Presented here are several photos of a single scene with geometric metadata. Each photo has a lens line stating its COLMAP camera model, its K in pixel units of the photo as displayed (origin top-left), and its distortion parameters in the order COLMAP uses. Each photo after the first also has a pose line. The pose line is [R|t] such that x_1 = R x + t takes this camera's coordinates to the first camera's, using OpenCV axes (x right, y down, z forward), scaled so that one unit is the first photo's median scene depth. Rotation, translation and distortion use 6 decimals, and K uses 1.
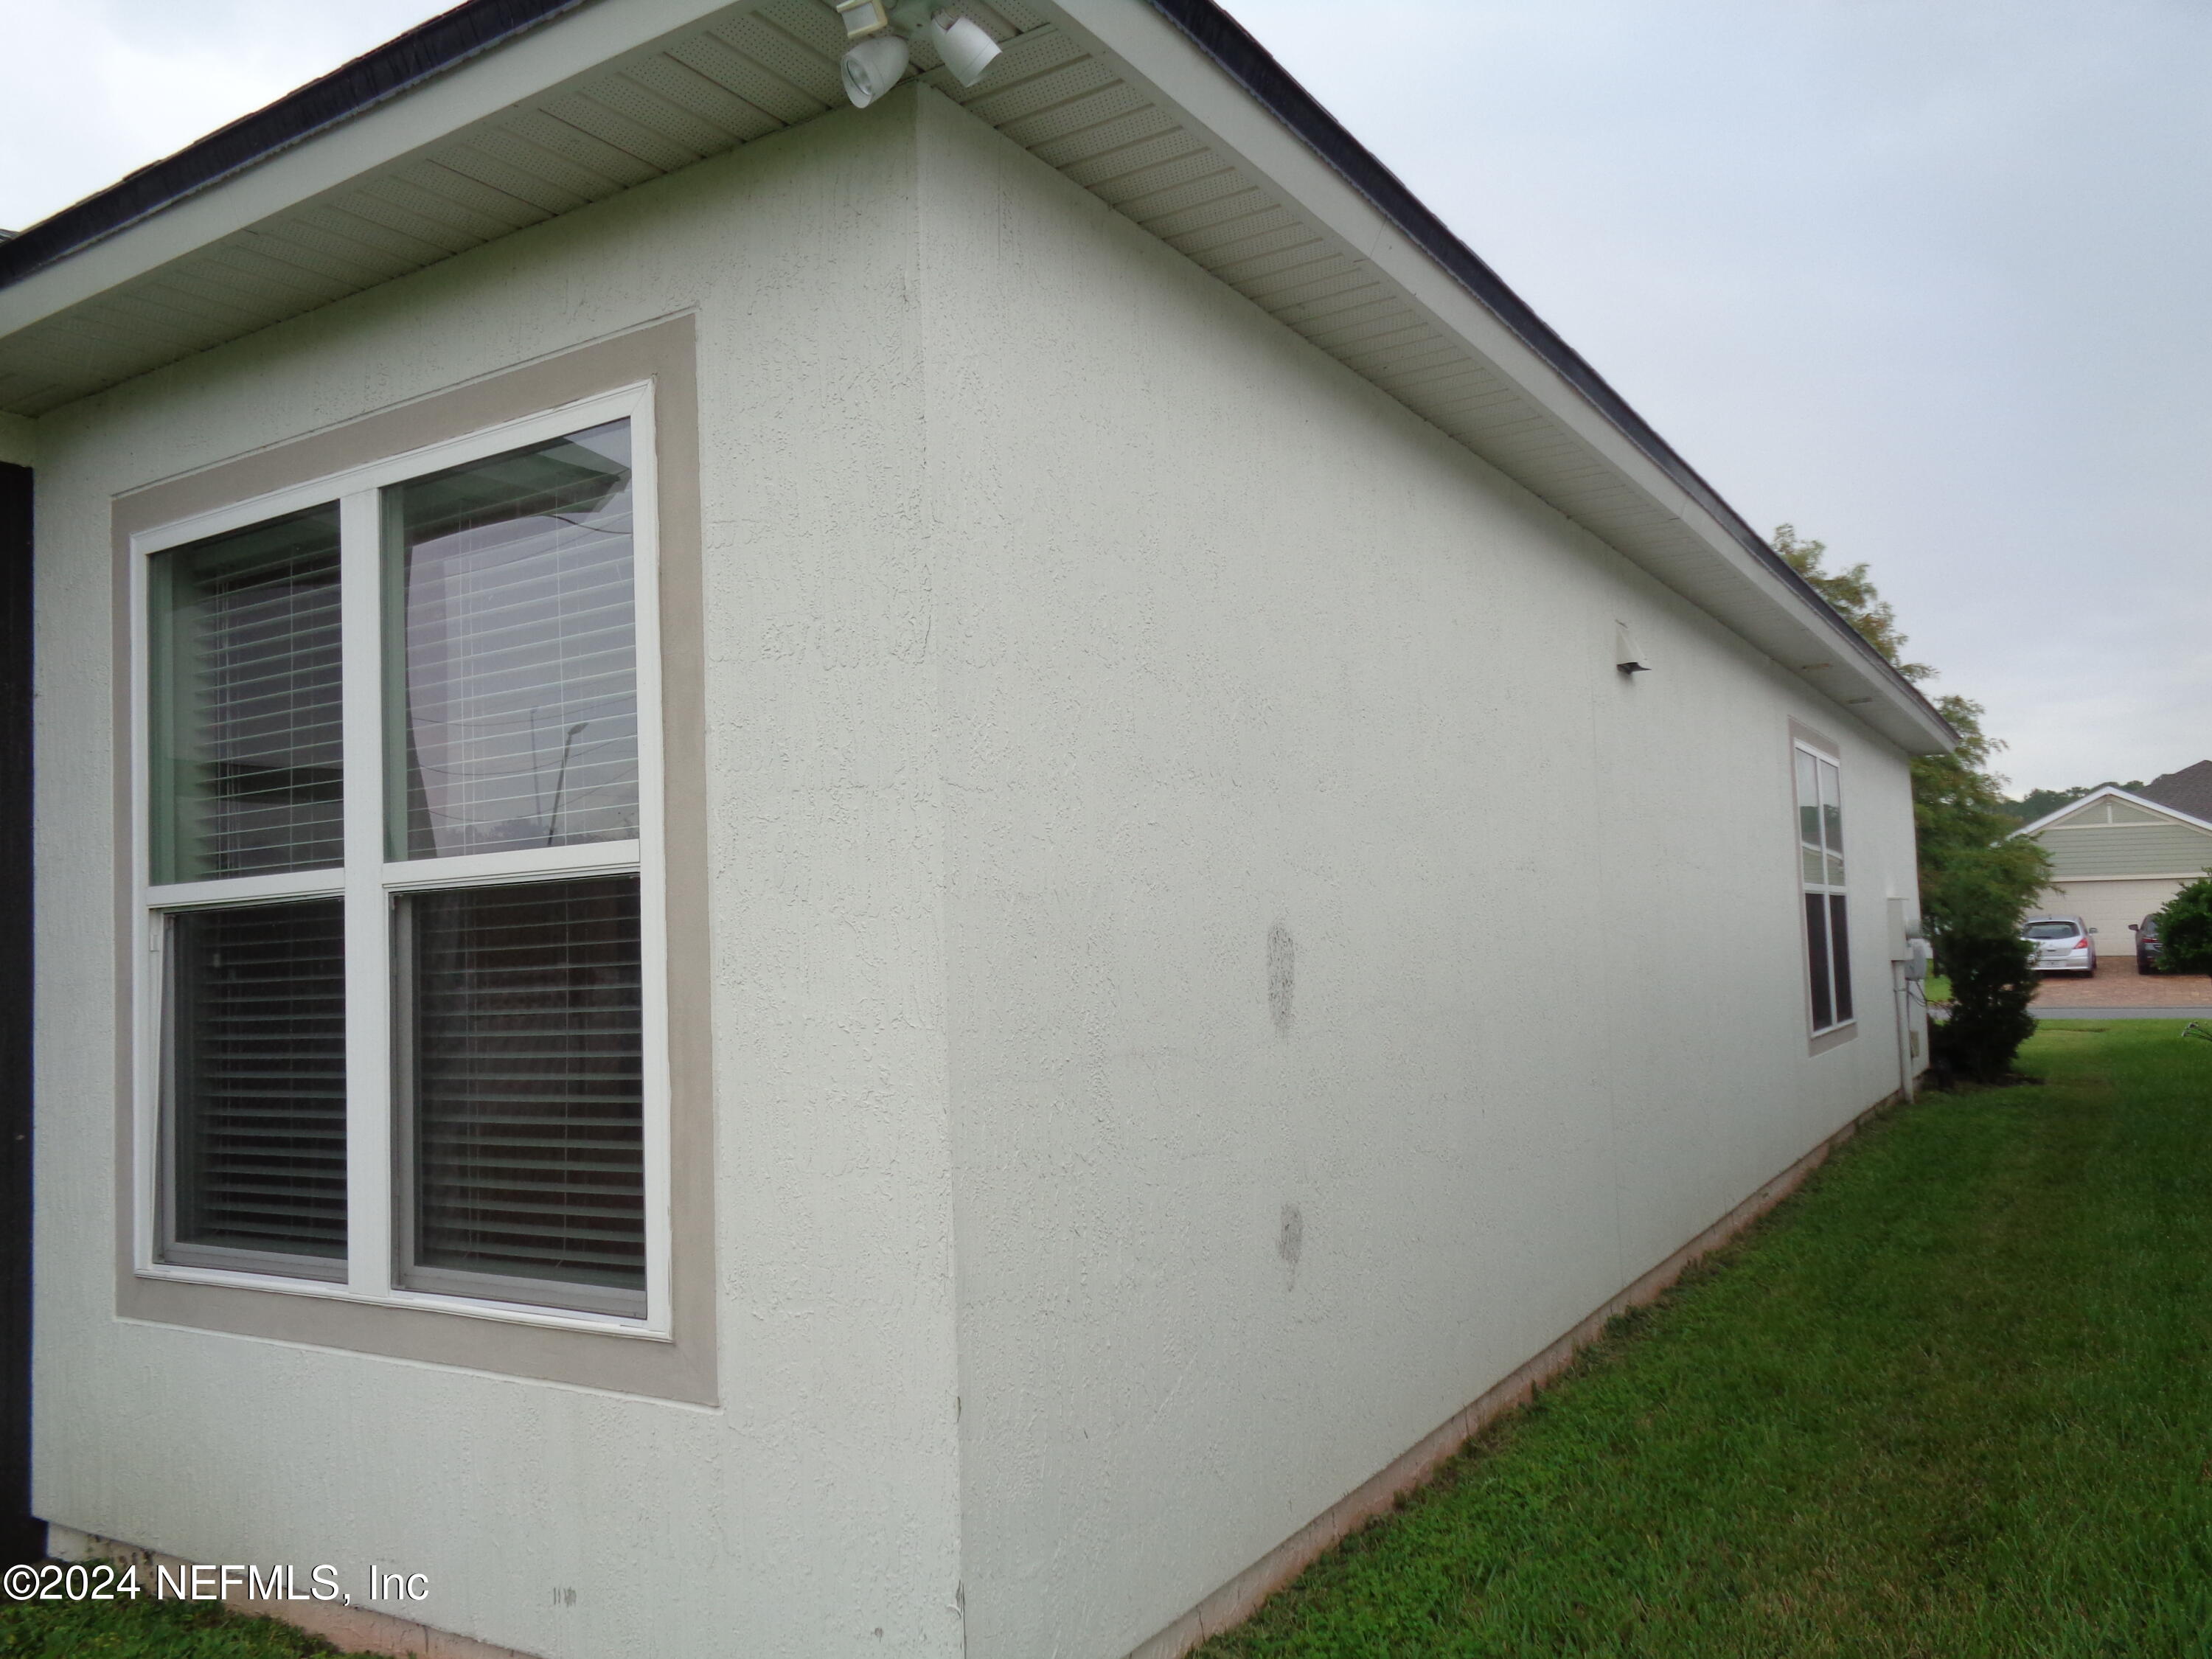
lens RADIAL K [[1691.9, 0, 1101.8], [0, 1691.9, 847.7], [0, 0, 1]] dist [0.008370, 0.037980]
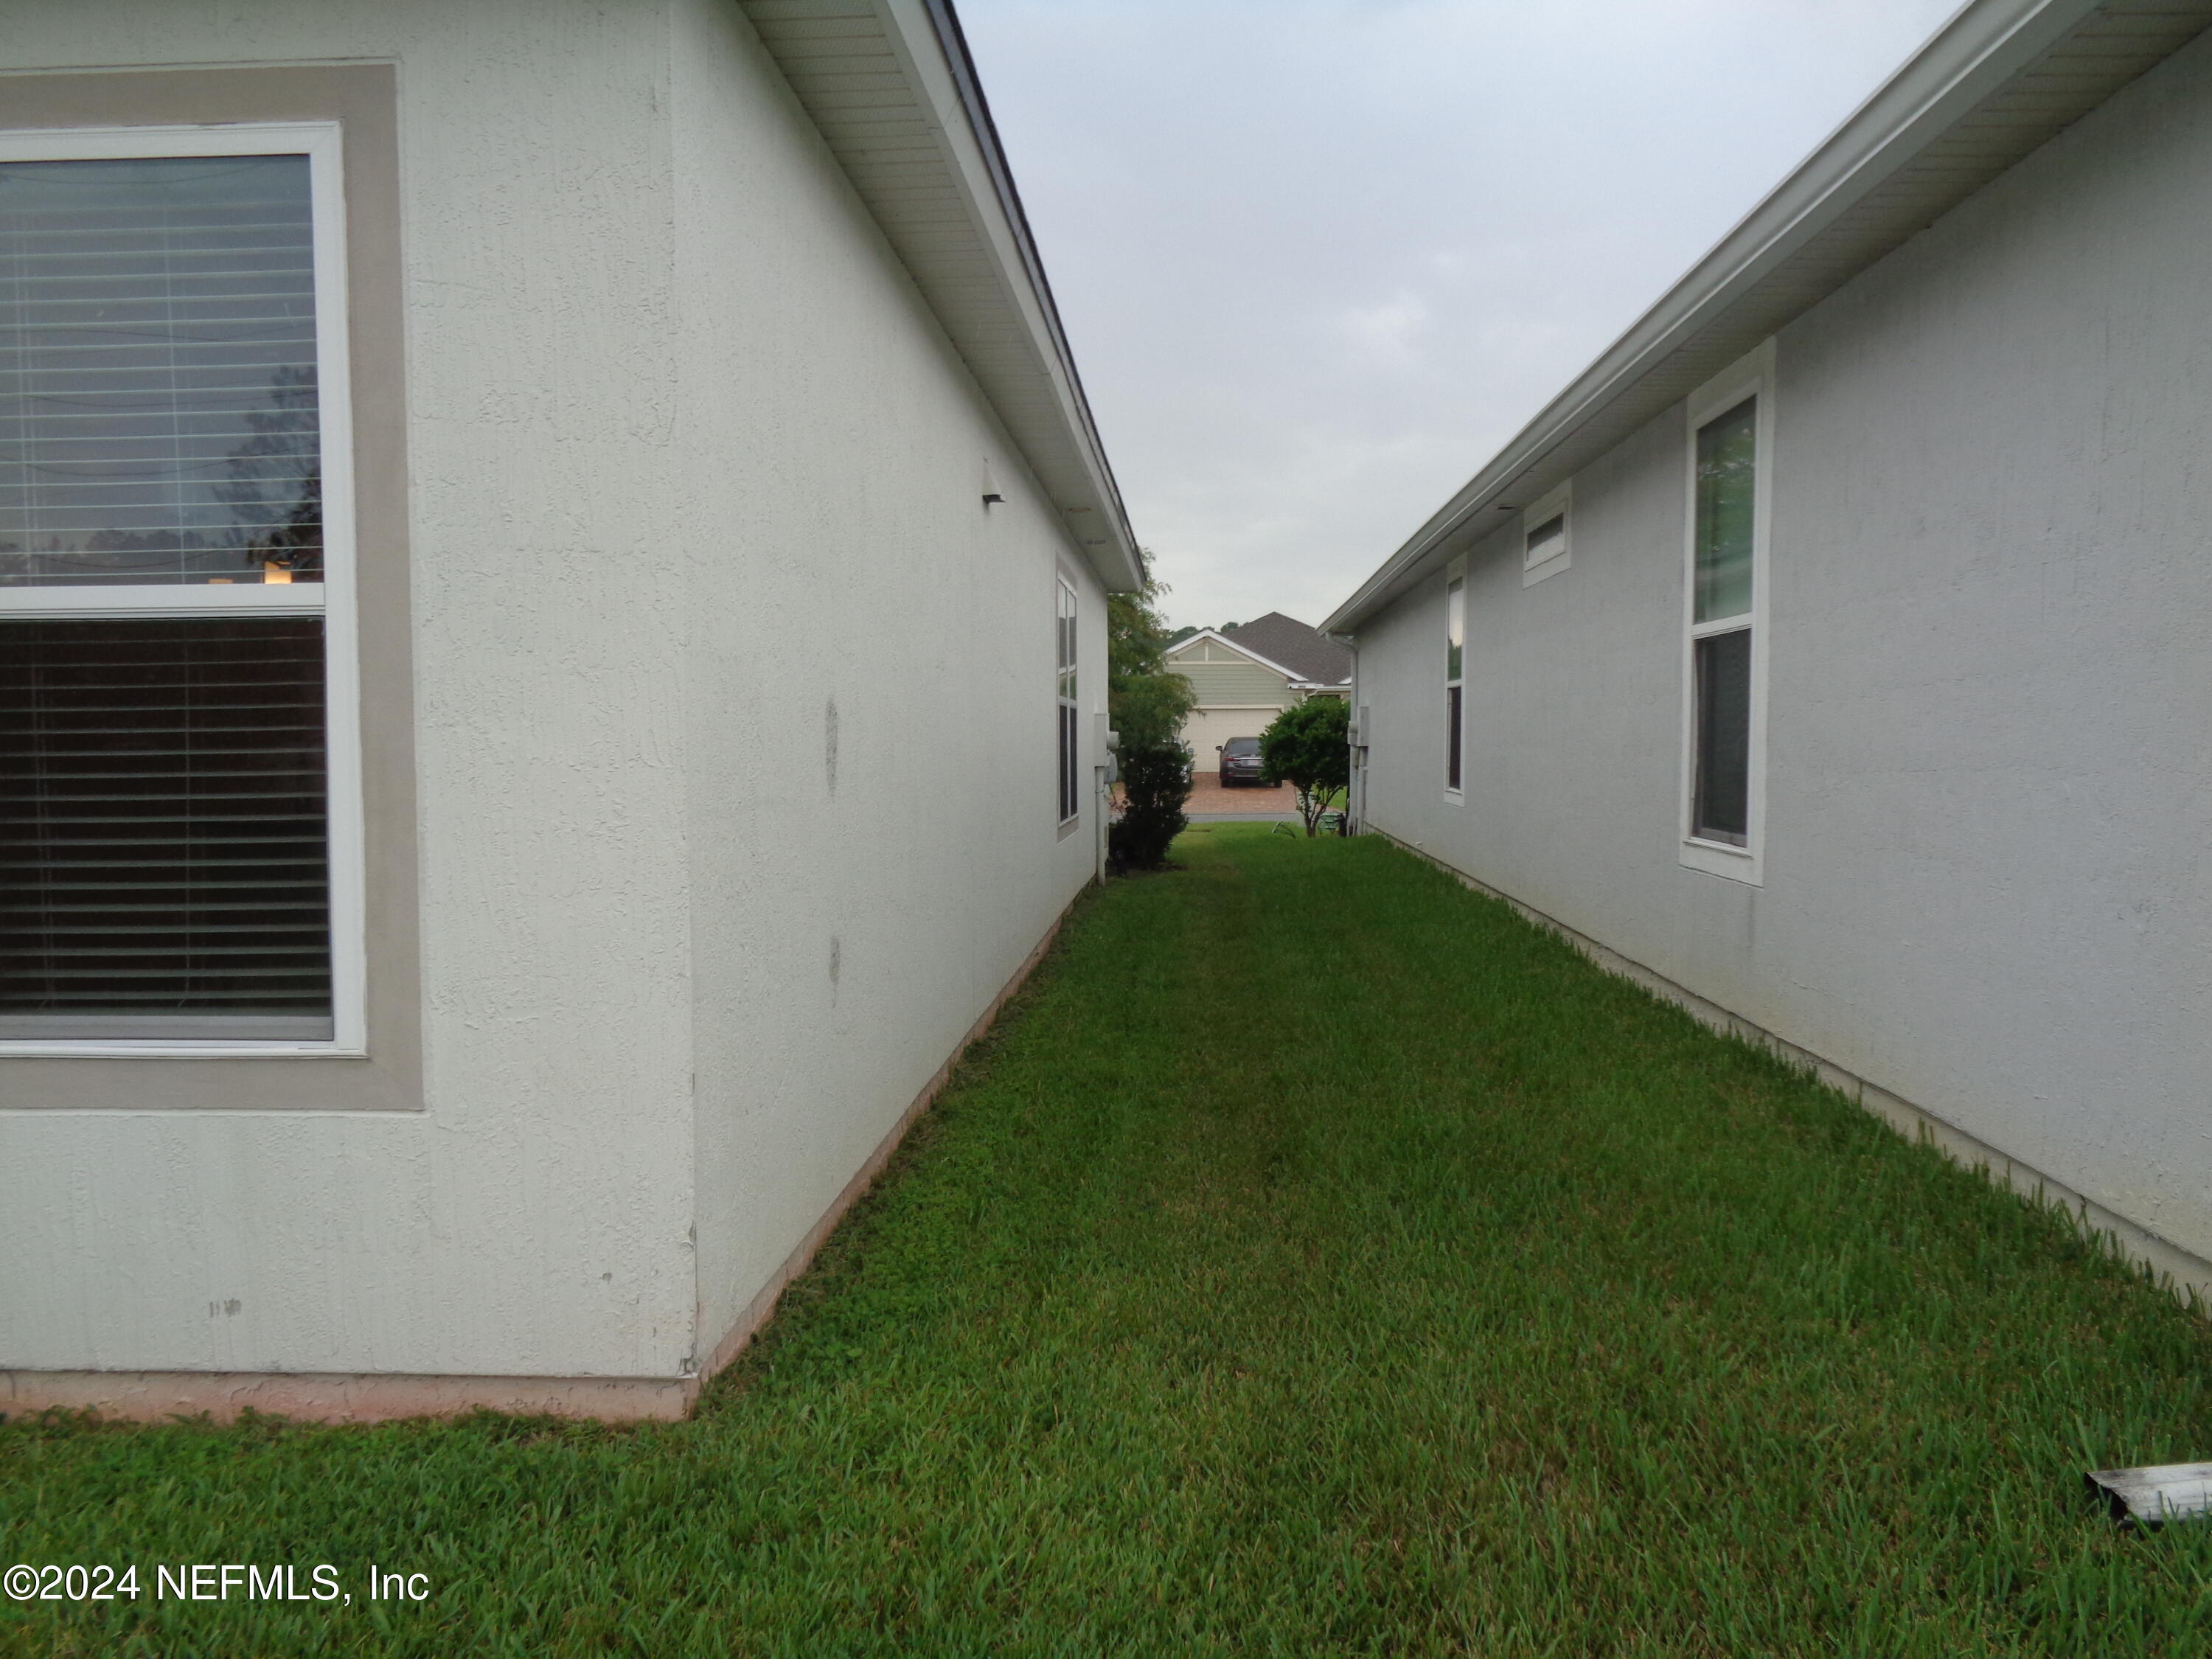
lens RADIAL K [[1691.9, 0, 1101.8], [0, 1691.9, 847.7], [0, 0, 1]] dist [0.008370, 0.037980]
pose [[0.879669, -0.001190, 0.475585, -0.340158], [-0.051649, 0.993843, 0.098020, 0.027994], [-0.472774, -0.110789, 0.874192, -0.140918]]
